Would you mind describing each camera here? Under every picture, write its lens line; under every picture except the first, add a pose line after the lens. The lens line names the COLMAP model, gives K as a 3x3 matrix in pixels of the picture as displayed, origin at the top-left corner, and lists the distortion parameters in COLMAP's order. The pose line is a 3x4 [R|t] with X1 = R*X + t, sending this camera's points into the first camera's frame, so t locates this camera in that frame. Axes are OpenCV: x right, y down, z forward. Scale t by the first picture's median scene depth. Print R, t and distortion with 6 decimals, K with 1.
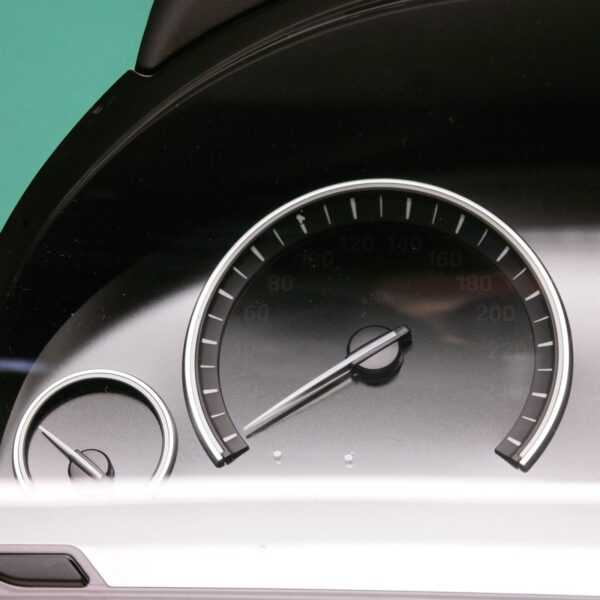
lens RADIAL K [[1901.2, 0, 298.7], [0, 1901.2, 297.9], [0, 0, 1]] dist [0.422481, 0.000000]
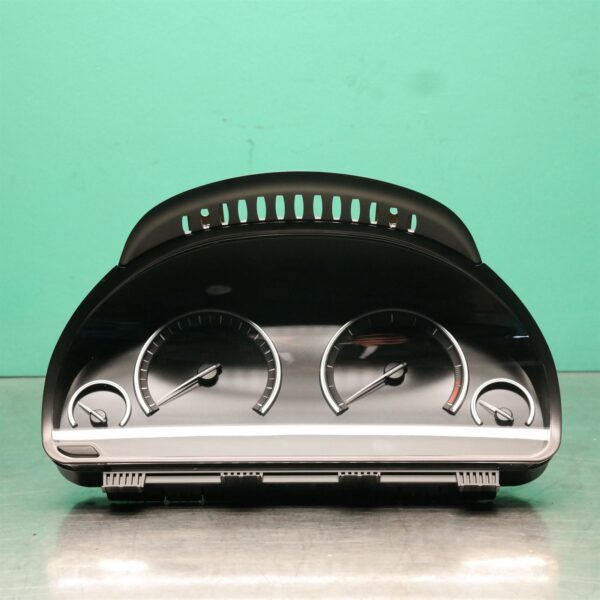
lens RADIAL K [[1223.4, 0, 299.5], [0, 1223.4, 300.7], [0, 0, 1]] dist [0.043576, 0.000000]
pose [[0.994158, 0.004957, 0.107821, -0.016647], [0.007593, 0.993258, -0.115679, 0.125820], [-0.107667, 0.115822, 0.987417, -0.692145]]
